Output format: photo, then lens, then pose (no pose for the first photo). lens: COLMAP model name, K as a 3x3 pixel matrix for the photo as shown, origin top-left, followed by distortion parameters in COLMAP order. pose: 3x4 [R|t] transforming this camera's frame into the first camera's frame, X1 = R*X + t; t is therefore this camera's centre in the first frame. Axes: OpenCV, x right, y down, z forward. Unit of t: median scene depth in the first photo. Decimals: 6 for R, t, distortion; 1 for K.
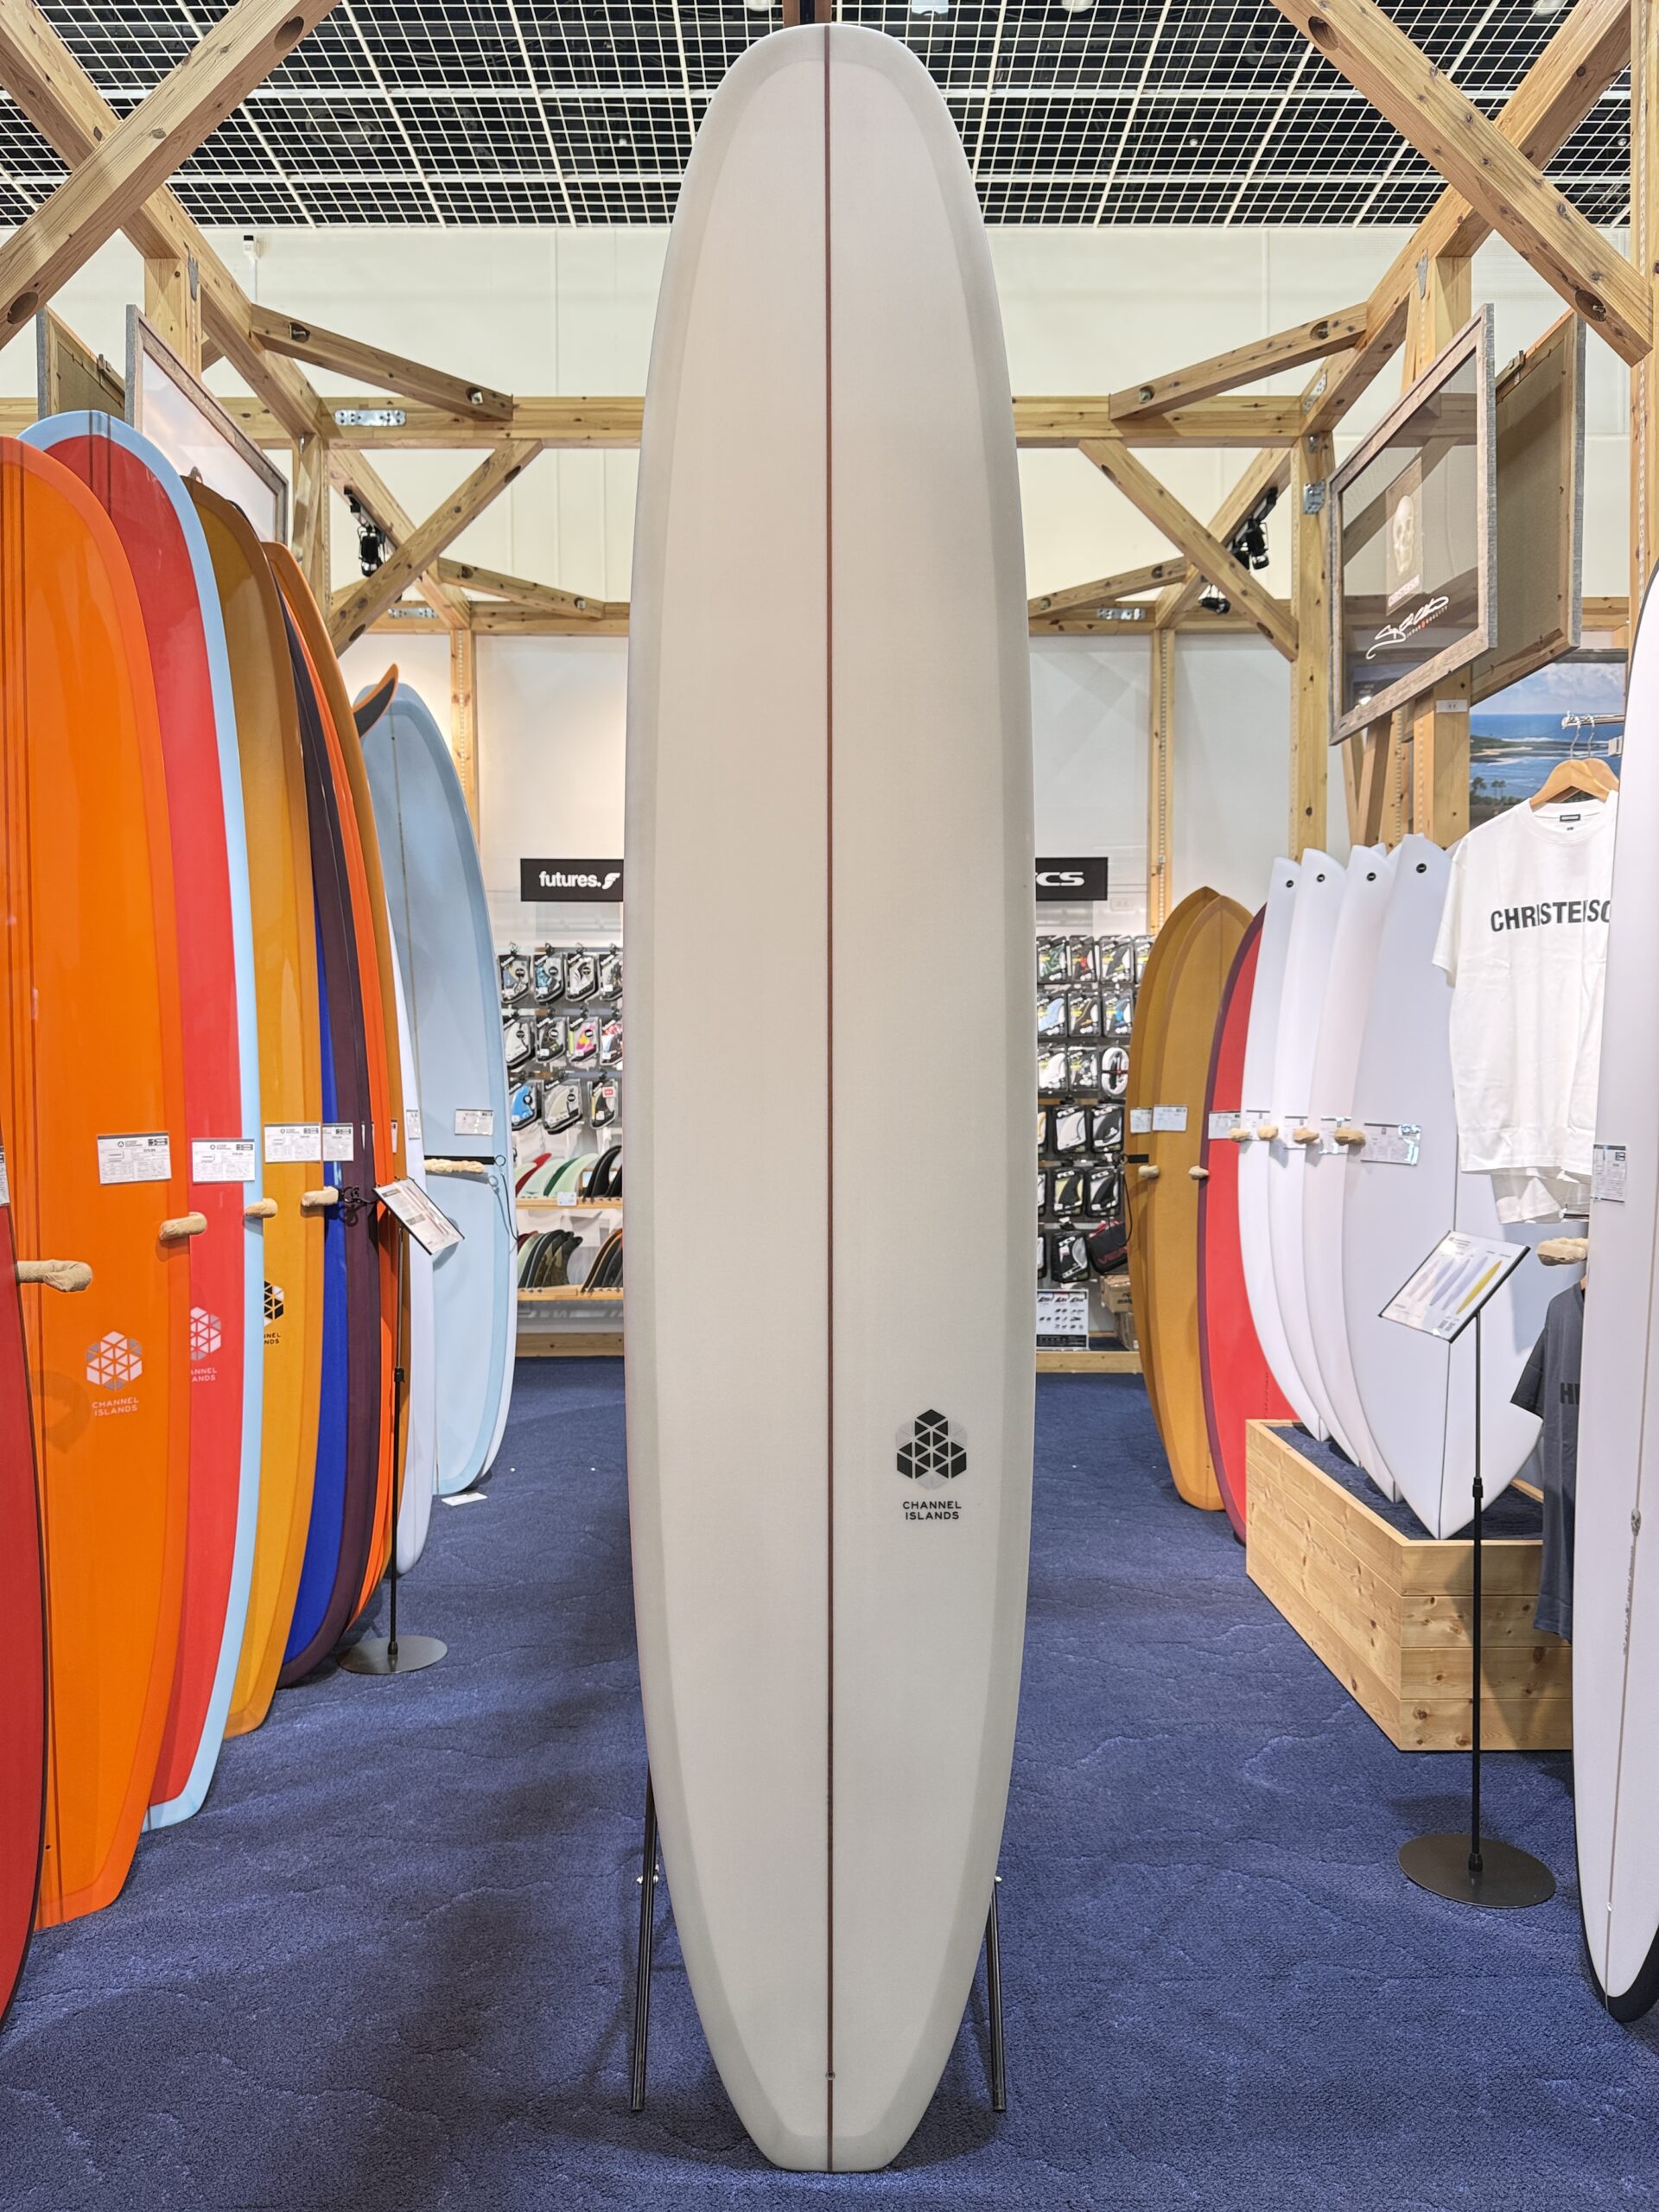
lens RADIAL K [[1540.7, 0, 825.7], [0, 1540.7, 1113.6], [0, 0, 1]] dist [0.047913, -0.049788]
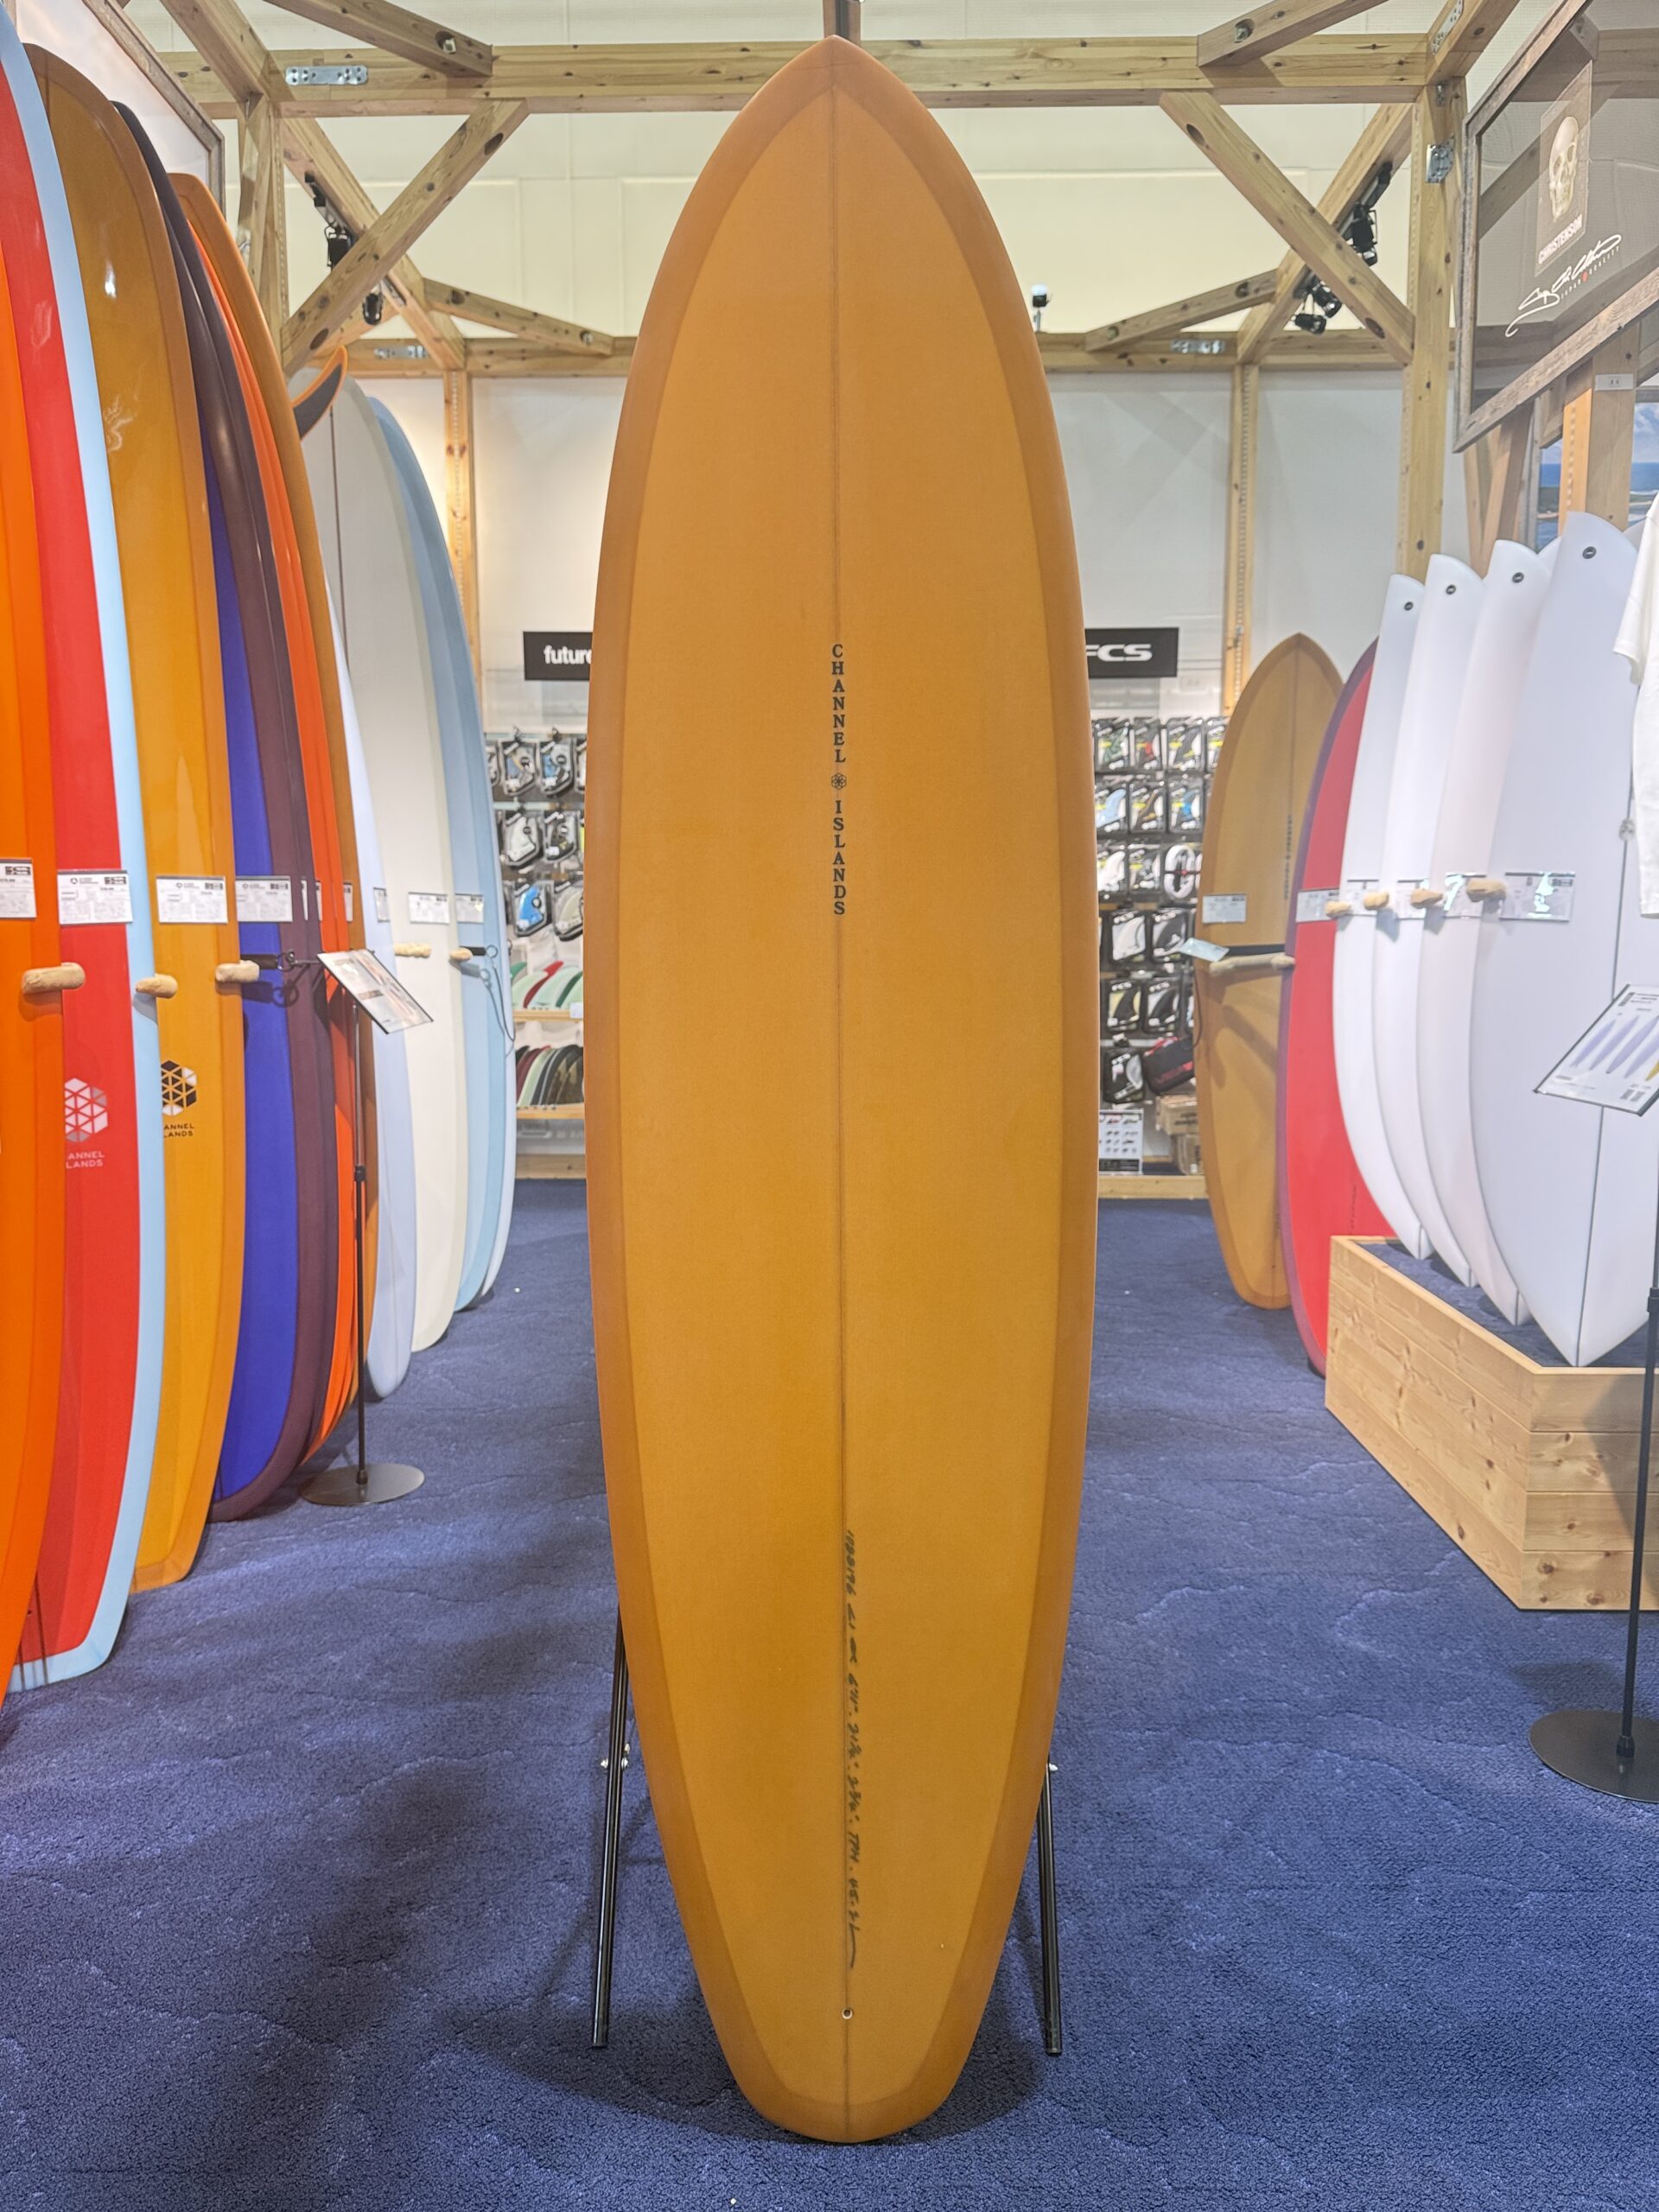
lens RADIAL K [[1538.6, 0, 828.4], [0, 1538.6, 1108.3], [0, 0, 1]] dist [0.030254, -0.025151]
pose [[0.999653, 0.004872, -0.025877, 0.007170], [-0.002372, 0.995399, 0.095782, 0.034143], [0.026224, -0.095688, 0.995066, 0.104404]]
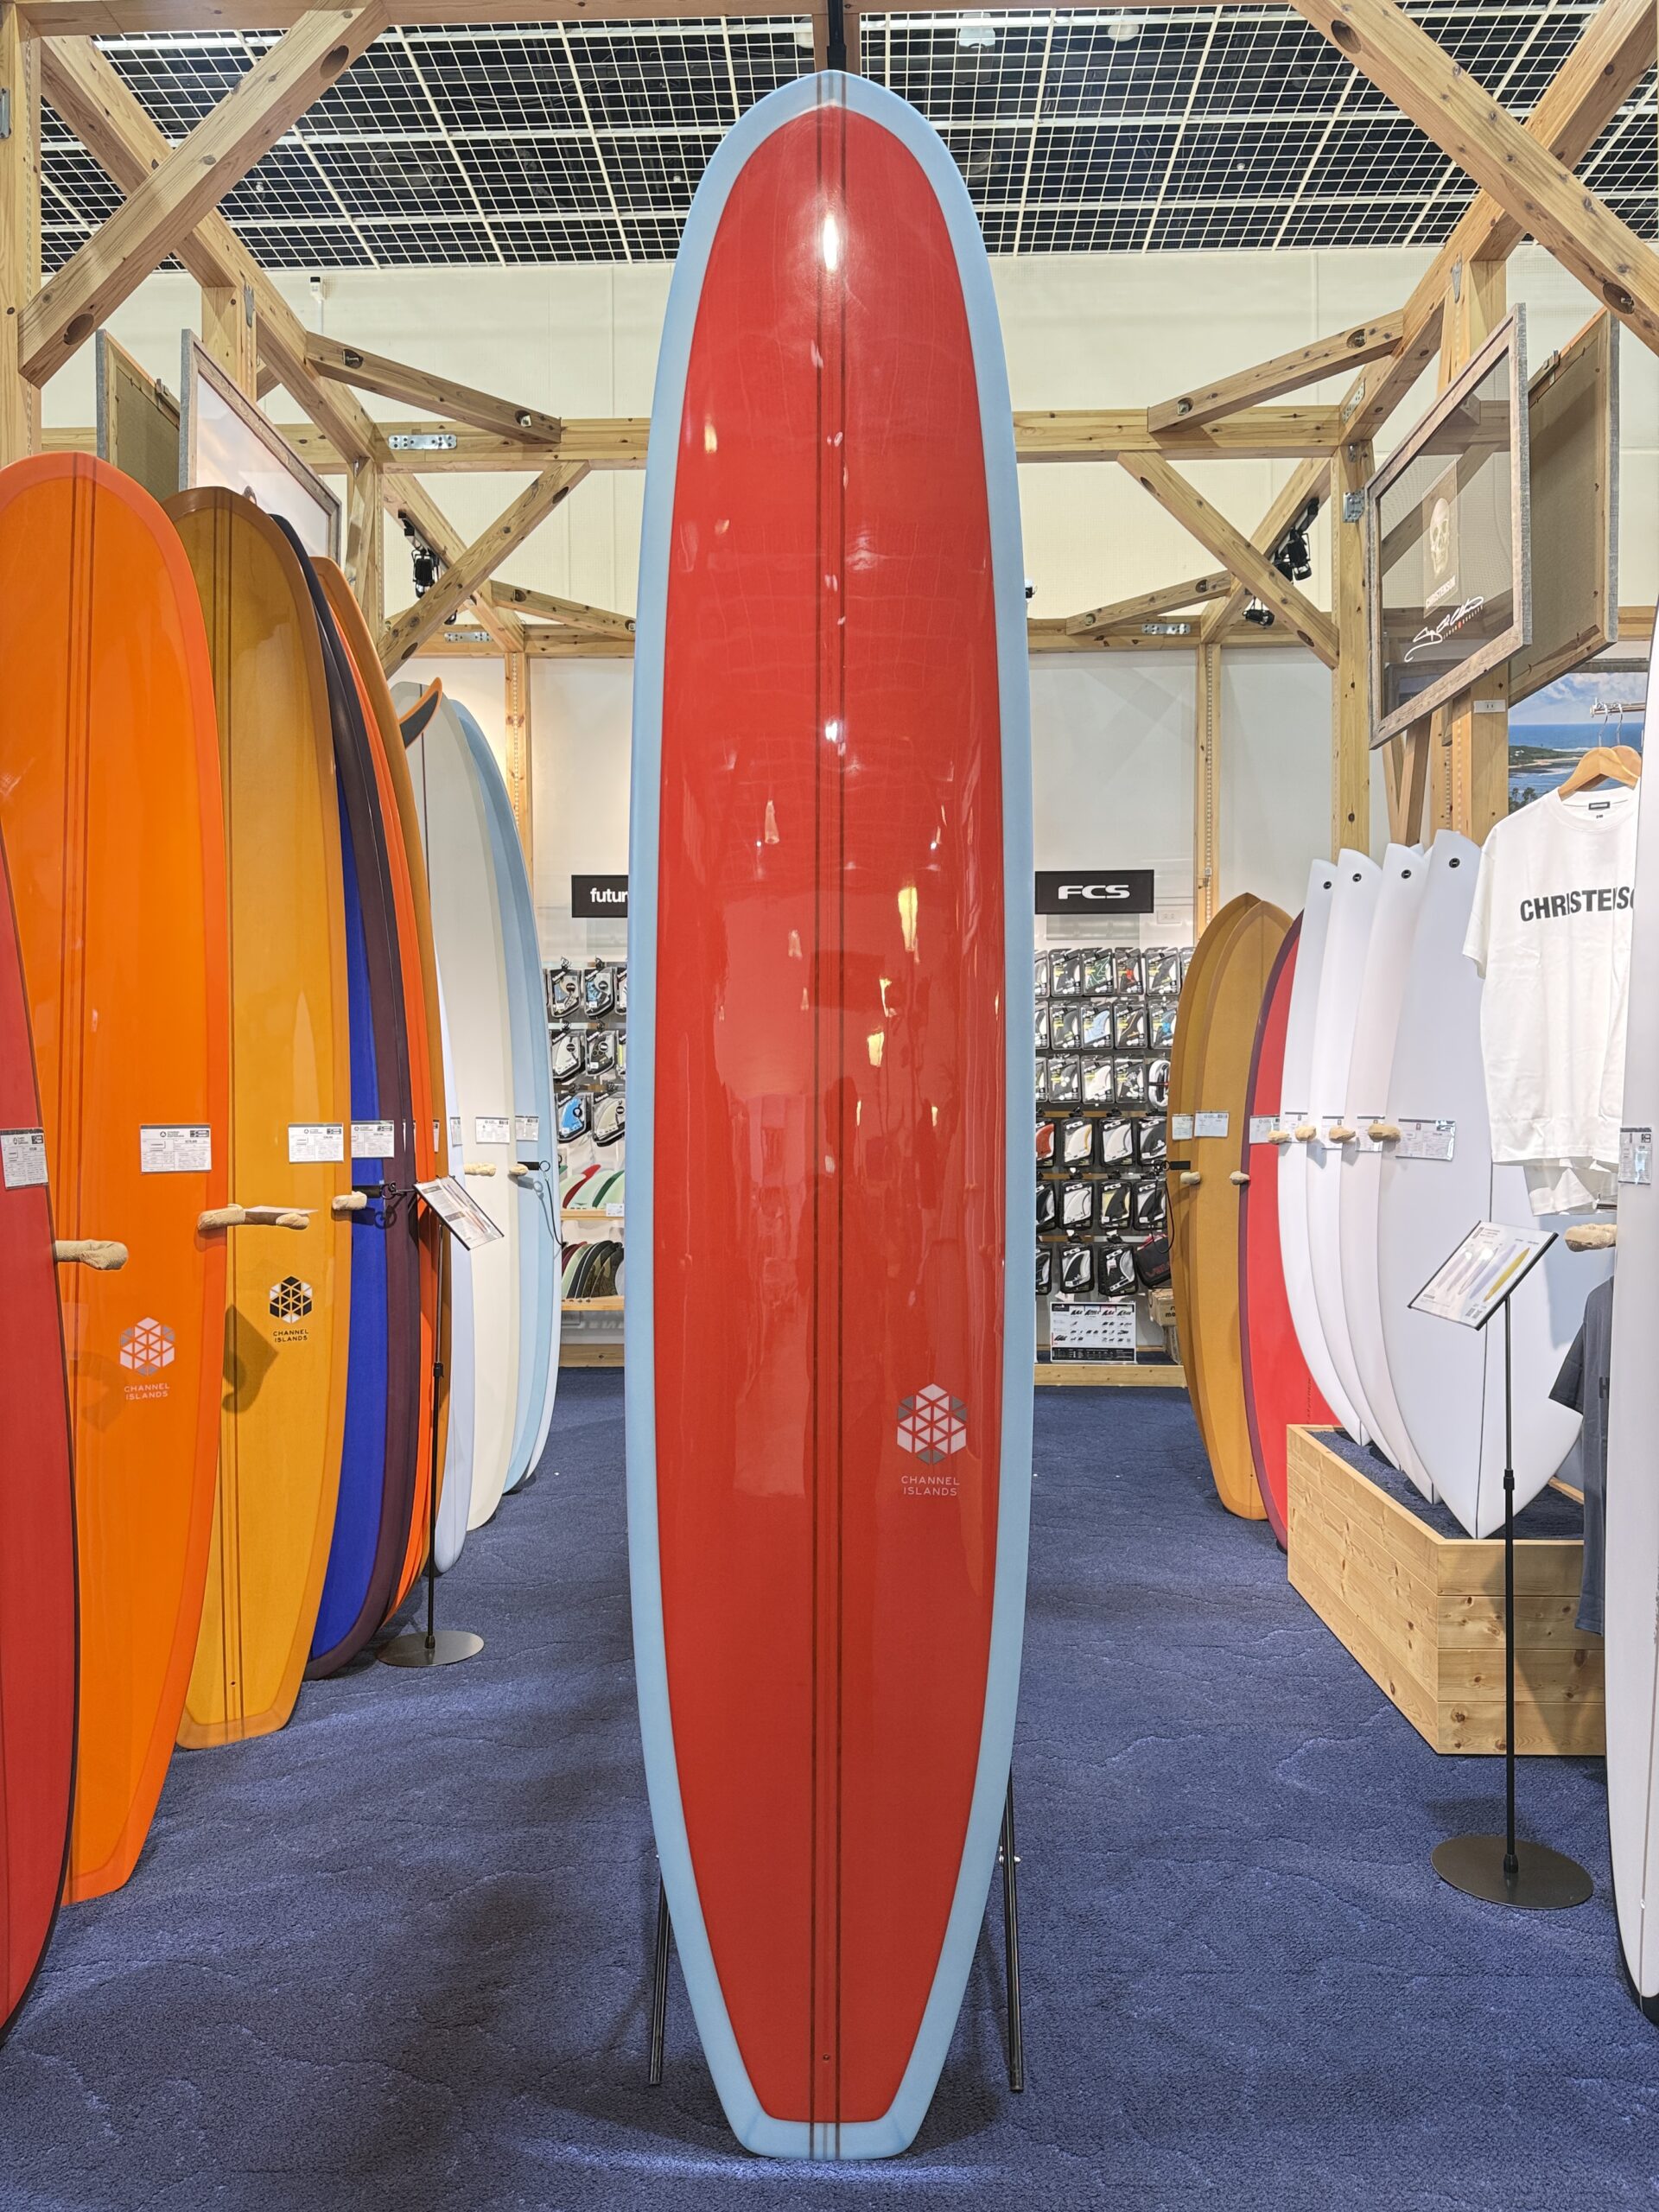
lens RADIAL K [[1534.5, 0, 831.4], [0, 1534.5, 1106.2], [0, 0, 1]] dist [0.054735, -0.054188]
pose [[0.999369, -0.000485, -0.035519, 0.012598], [-0.000311, 0.999749, -0.022393, 0.013221], [0.035521, 0.022390, 0.999118, -0.002424]]
